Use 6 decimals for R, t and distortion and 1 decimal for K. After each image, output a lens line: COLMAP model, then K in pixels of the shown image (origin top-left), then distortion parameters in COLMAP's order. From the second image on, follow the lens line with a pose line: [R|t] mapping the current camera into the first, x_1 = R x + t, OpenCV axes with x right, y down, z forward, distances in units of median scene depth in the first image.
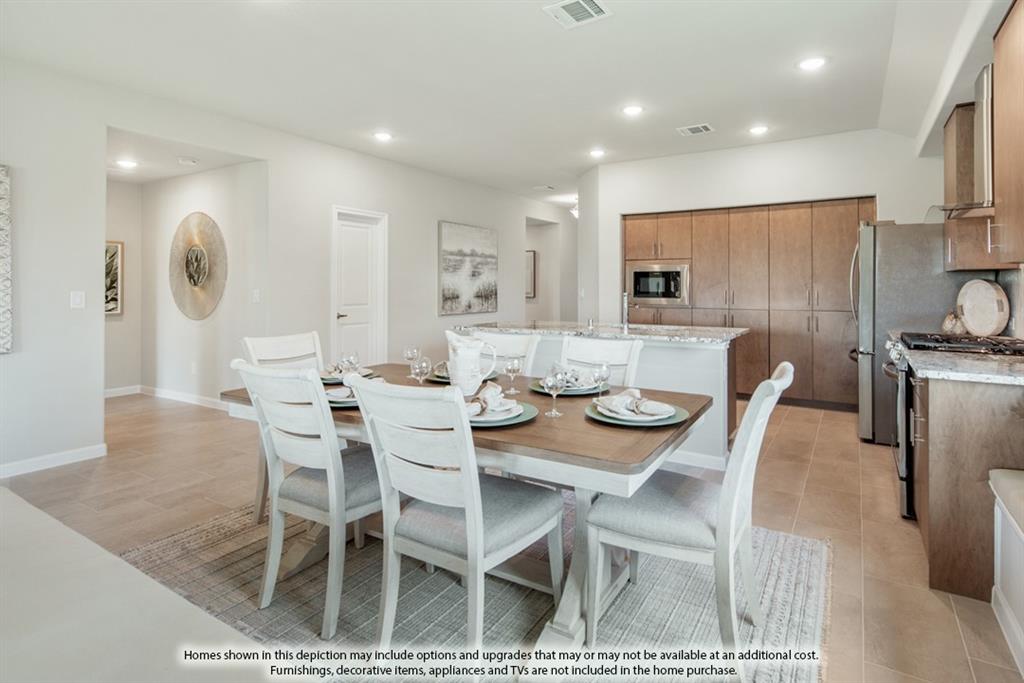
lens RADIAL K [[505.0, 0, 550.3], [0, 505.0, 280.9], [0, 0, 1]] dist [0.012876, 0.000413]
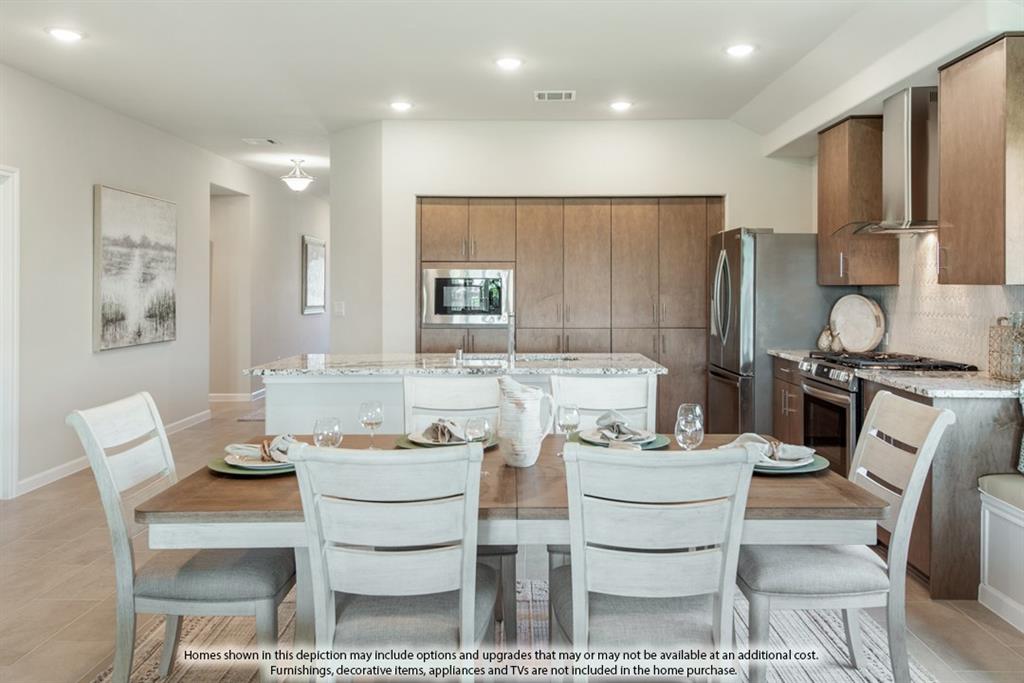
lens RADIAL K [[763.4, 0, 513.7], [0, 763.4, 285.6], [0, 0, 1]] dist [0.024197, -0.004811]
pose [[0.871484, 0.002253, 0.490418, -0.301443], [-0.005211, 0.999976, 0.004665, -0.015523], [-0.490396, -0.006620, 0.871475, 0.021823]]
